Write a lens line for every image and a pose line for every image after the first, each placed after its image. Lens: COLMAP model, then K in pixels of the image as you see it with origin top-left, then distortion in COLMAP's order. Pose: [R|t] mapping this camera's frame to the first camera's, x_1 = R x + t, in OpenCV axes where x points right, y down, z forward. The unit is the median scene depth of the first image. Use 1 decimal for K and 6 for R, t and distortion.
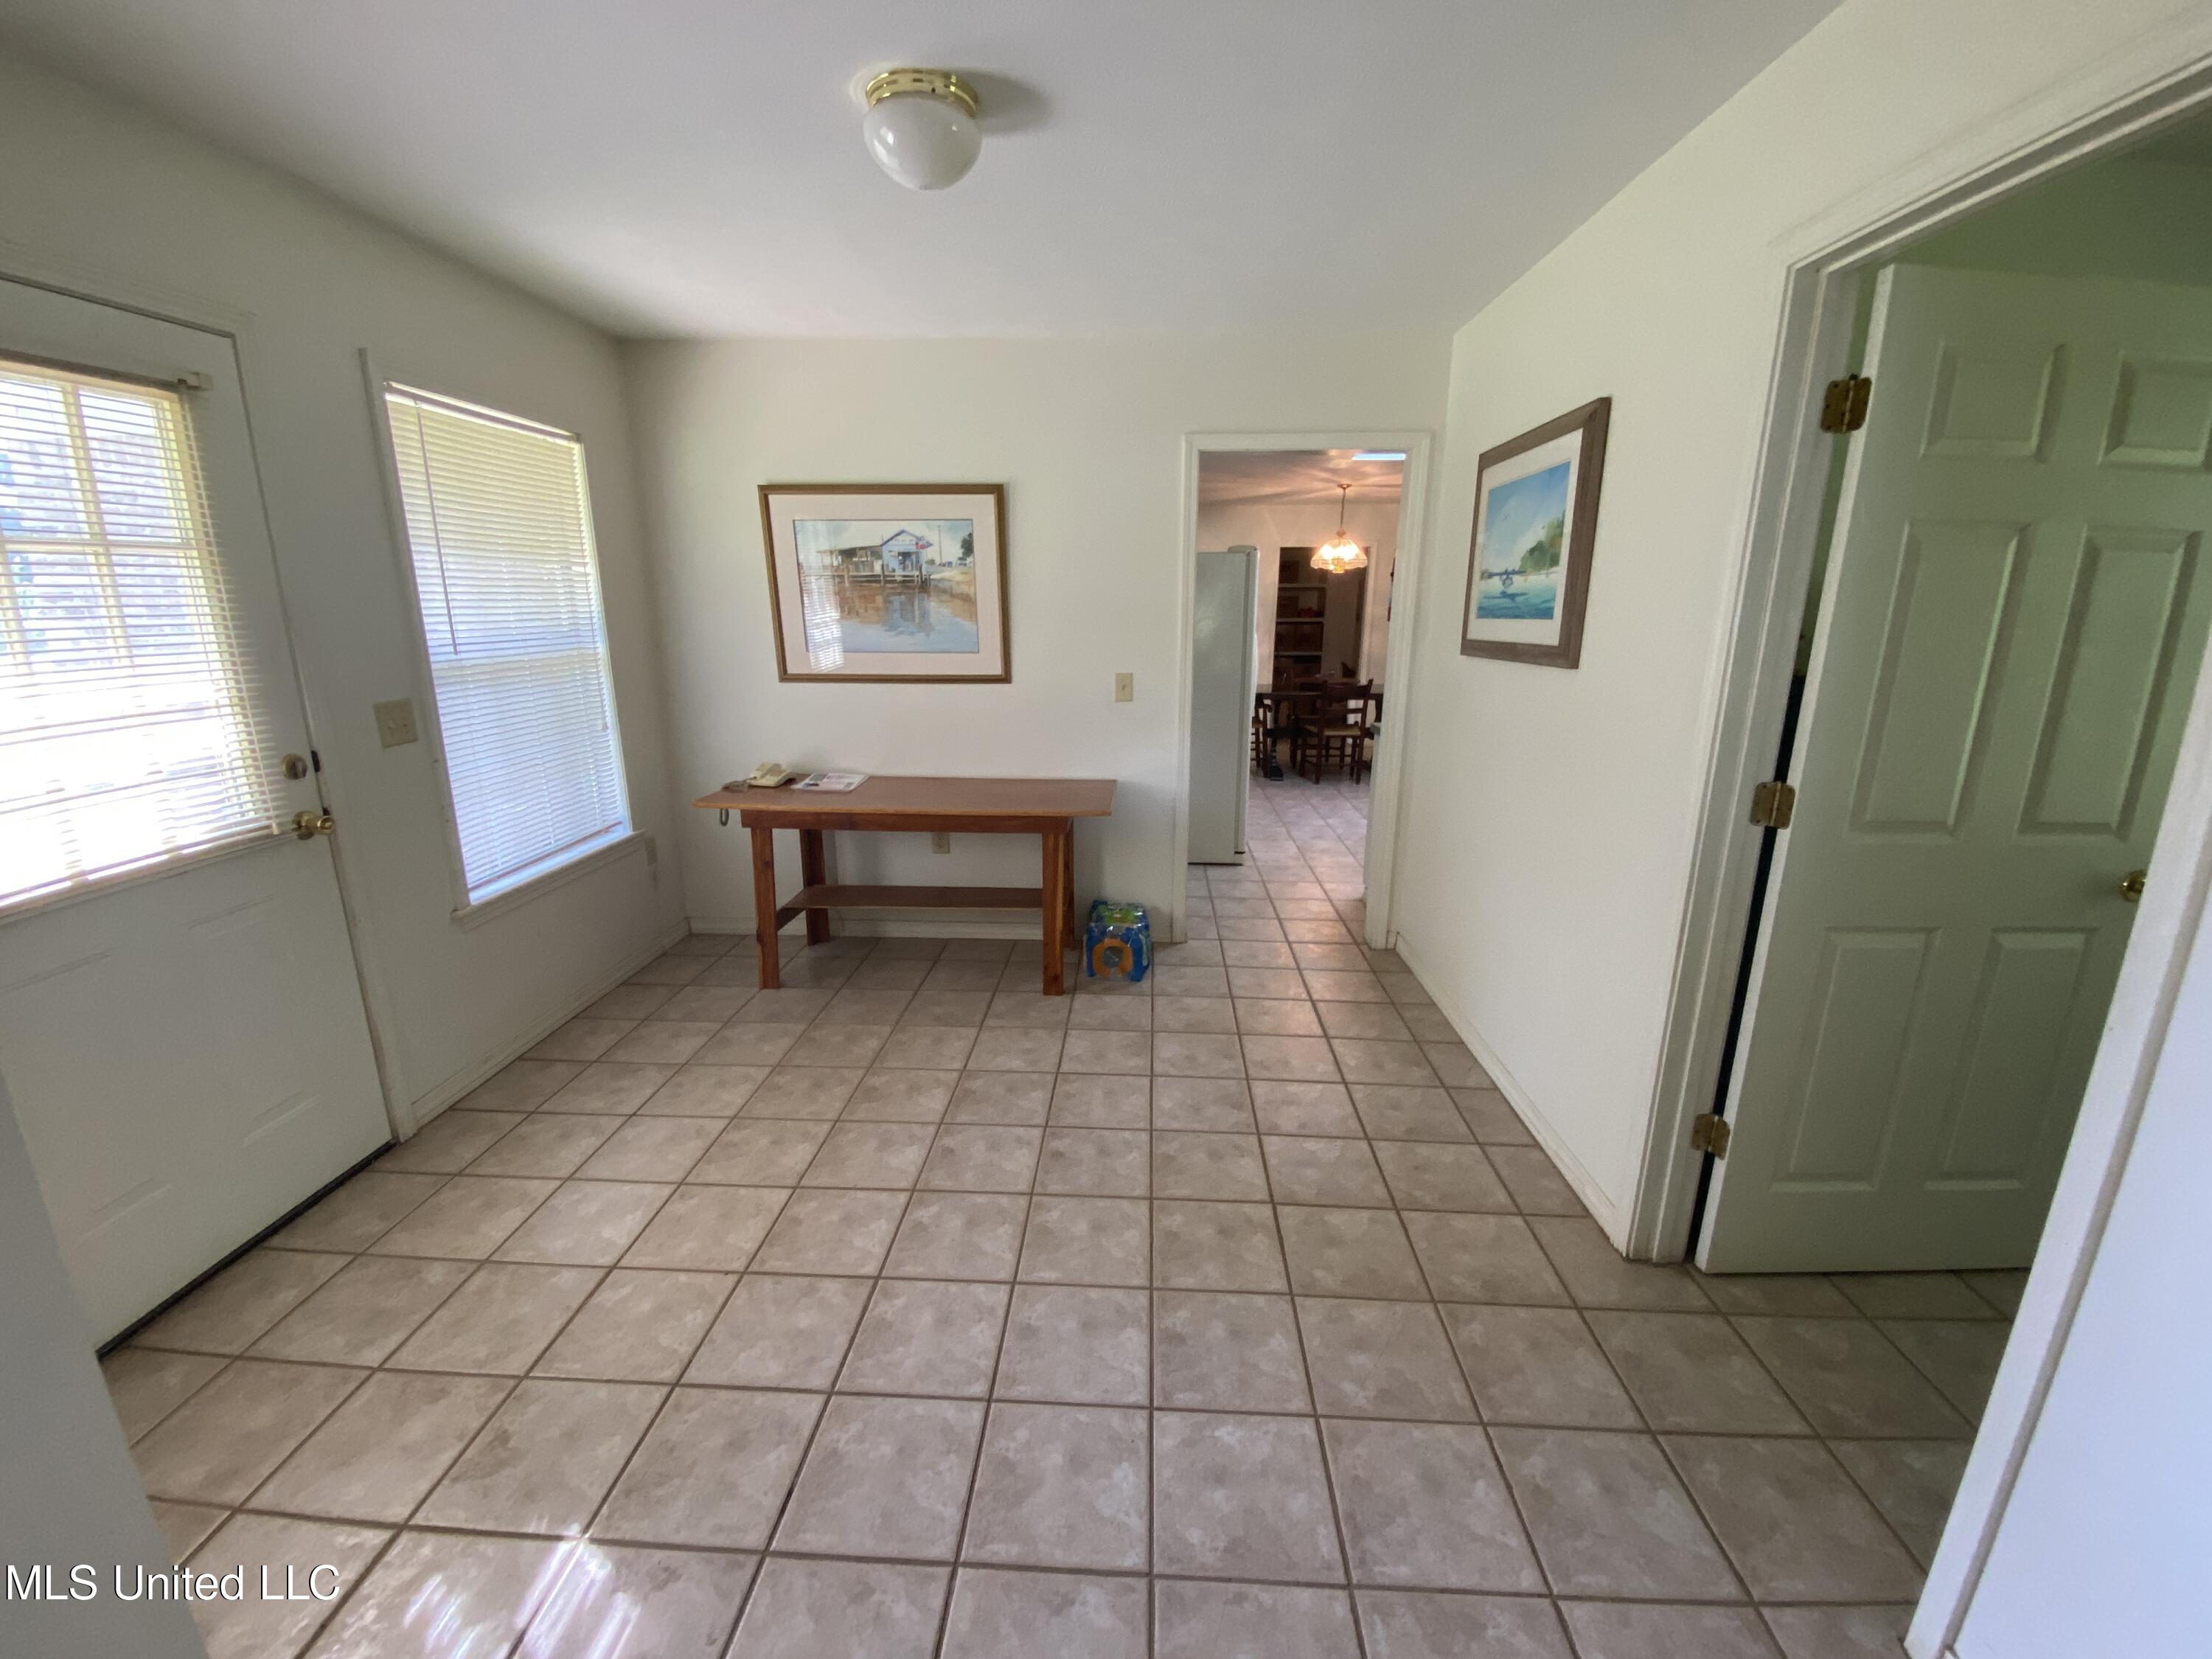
lens RADIAL K [[896.3, 0, 1106.0], [0, 896.3, 824.0], [0, 0, 1]] dist [0.031259, -0.027617]
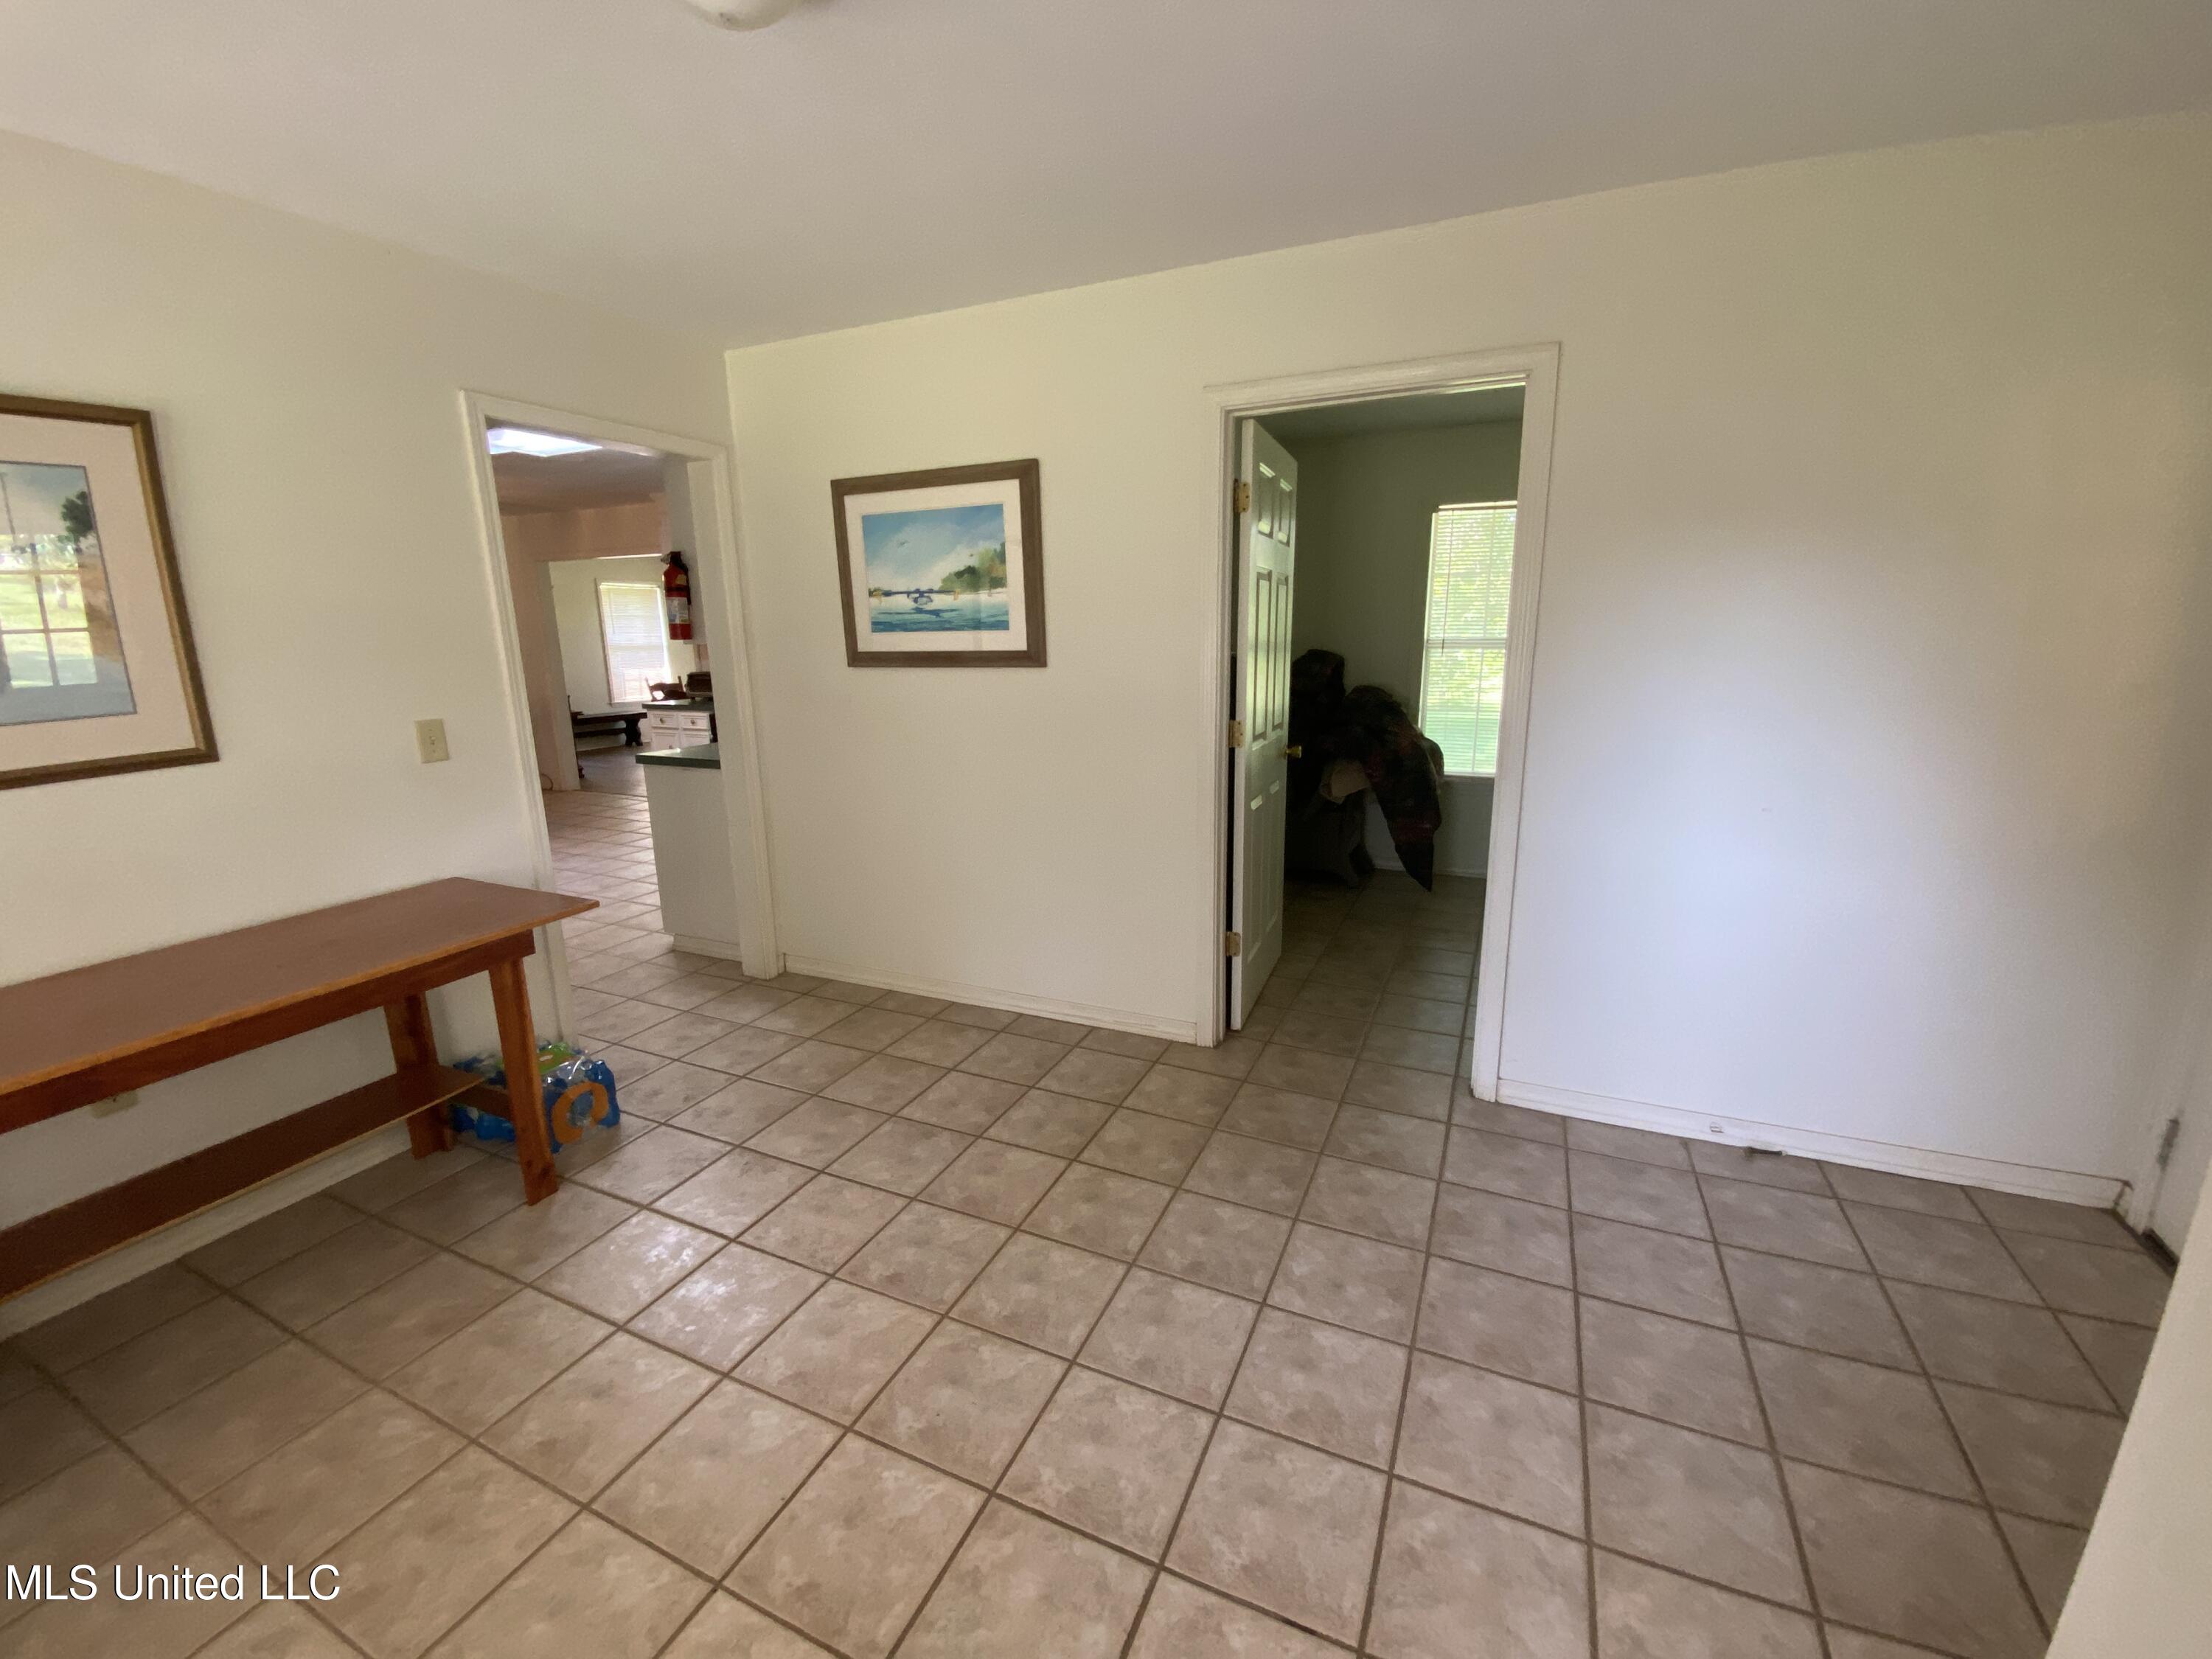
lens RADIAL K [[896.3, 0, 1106.0], [0, 896.3, 824.0], [0, 0, 1]] dist [0.031259, -0.027617]
pose [[0.372372, -0.205339, 0.905083, -0.718098], [0.238765, 0.963587, 0.120378, -0.094321], [-0.896845, 0.171276, 0.407841, 0.469172]]
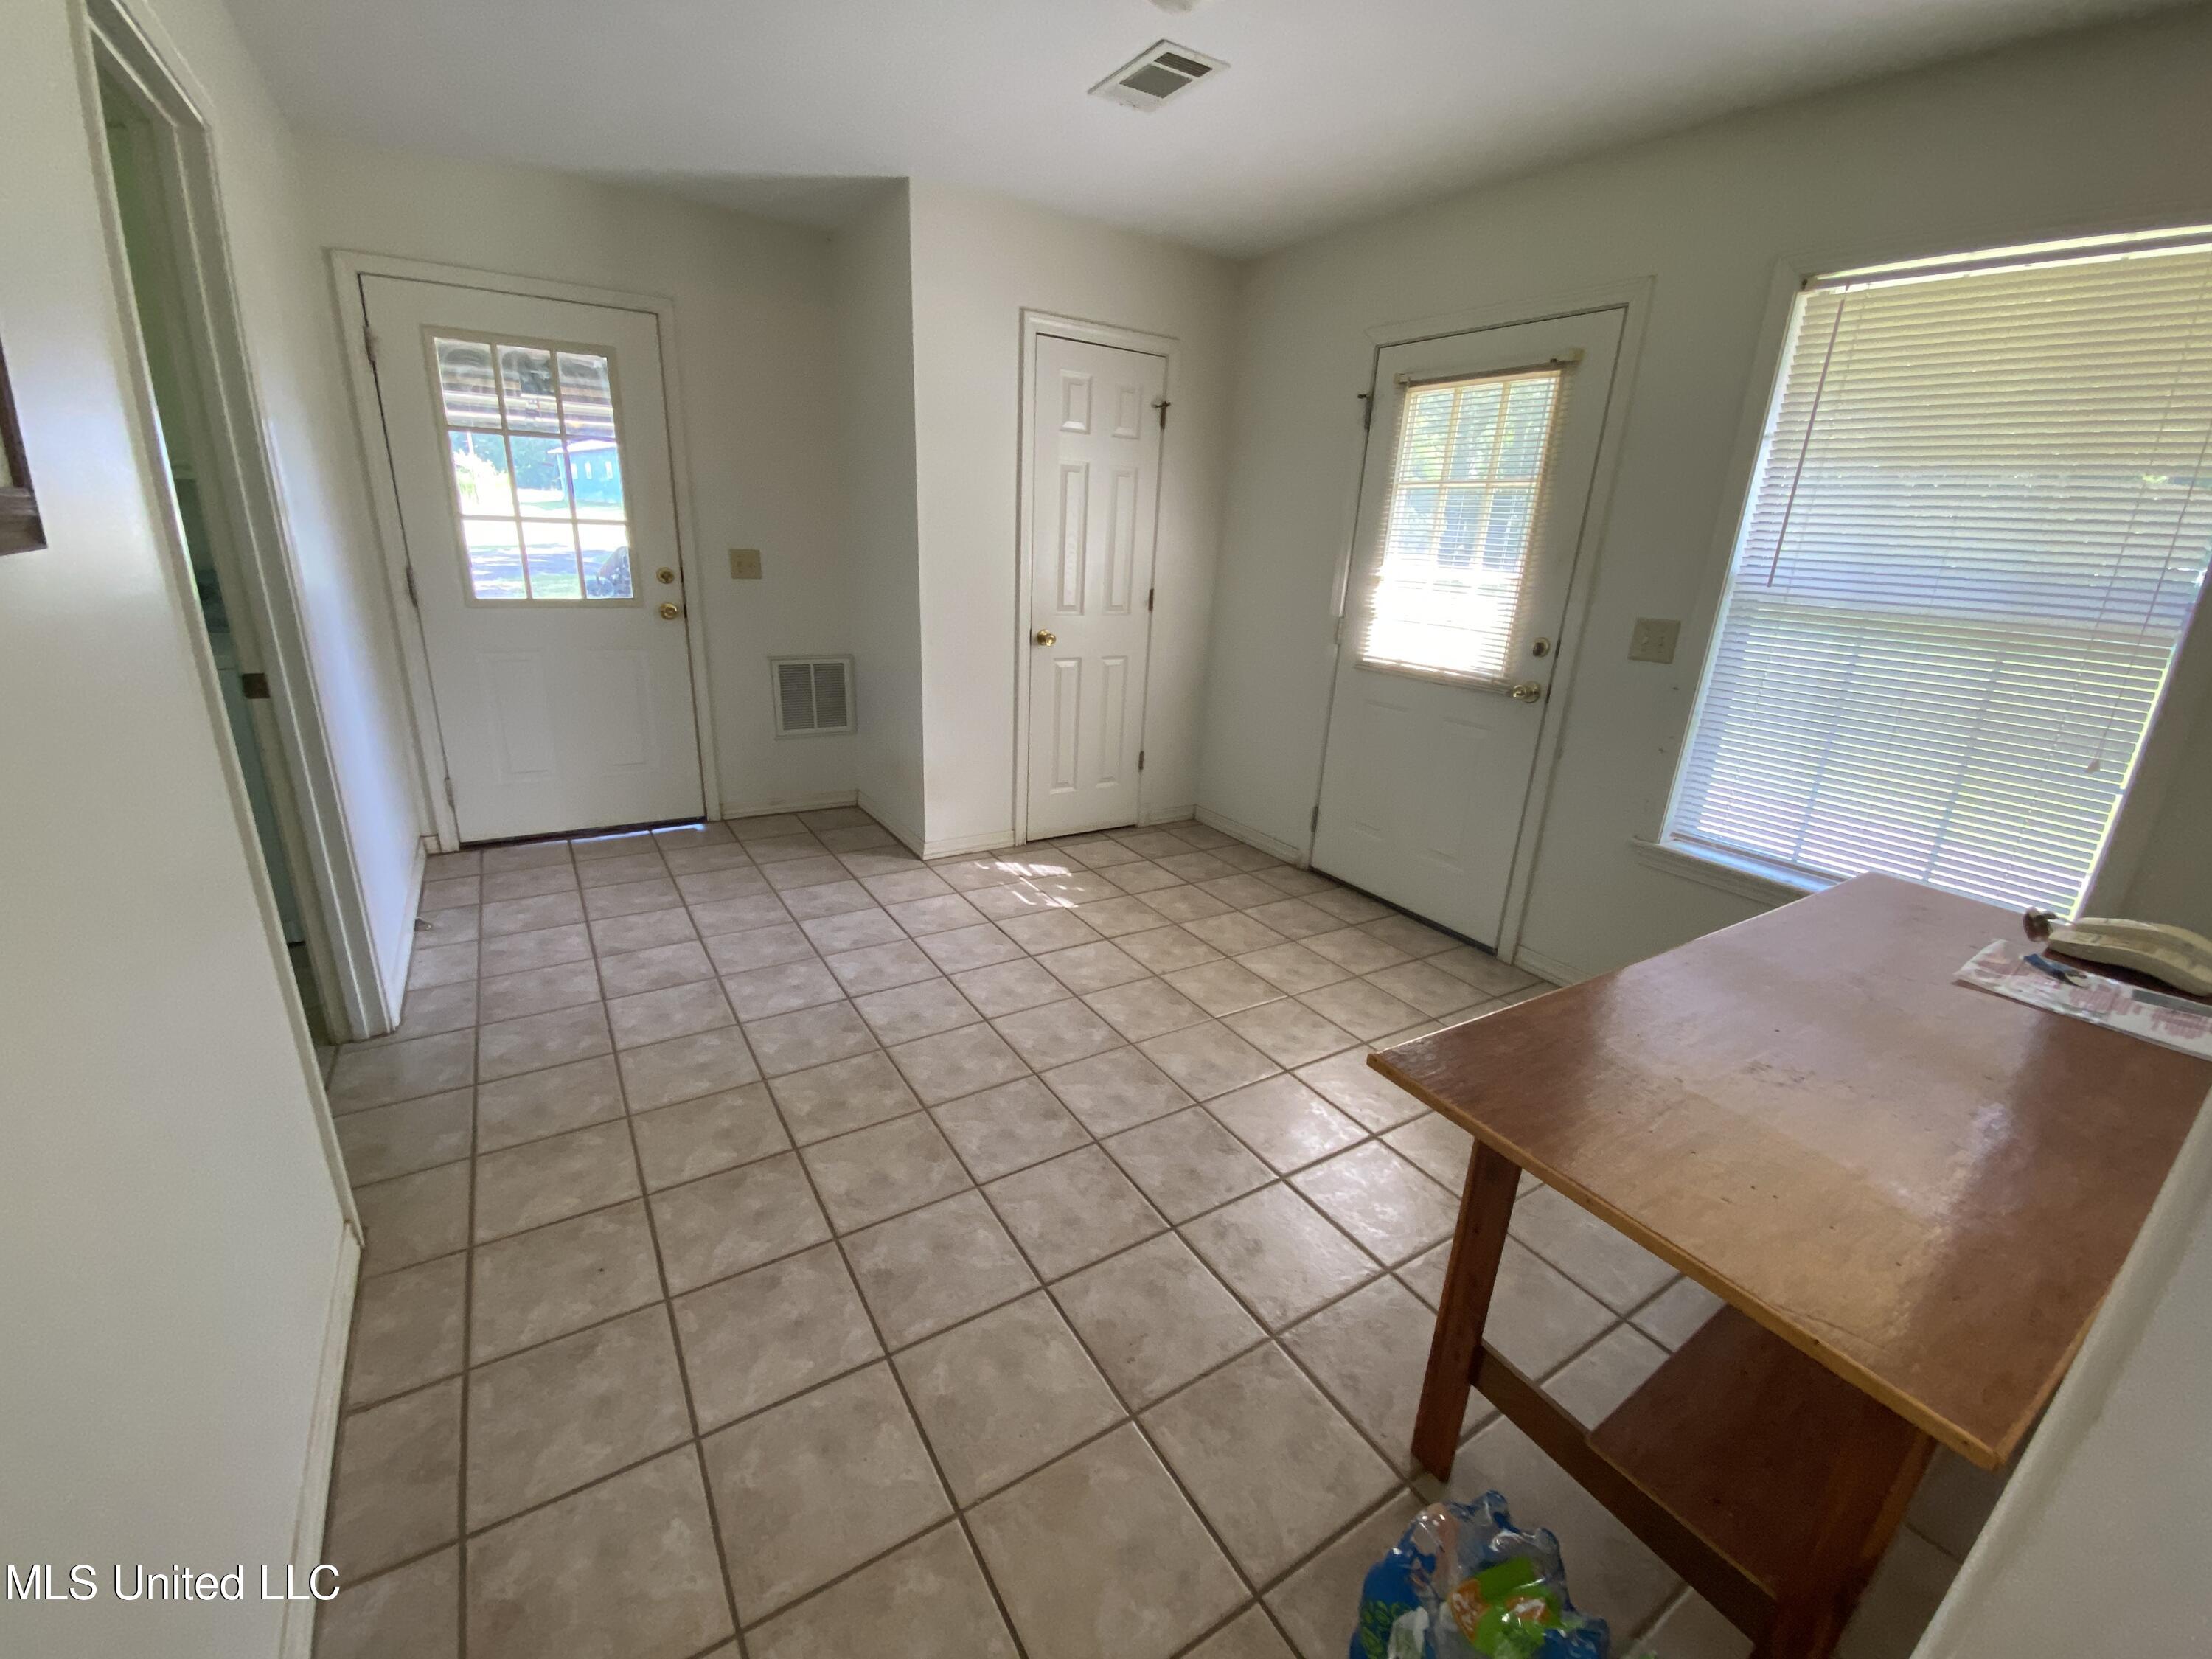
lens RADIAL K [[896.3, 0, 1106.0], [0, 896.3, 824.0], [0, 0, 1]] dist [0.031259, -0.027617]
pose [[-0.815157, 0.135745, -0.563109, 0.408835], [-0.192917, 0.853026, 0.484901, -0.361518], [0.546170, 0.503904, -0.669163, 1.657411]]
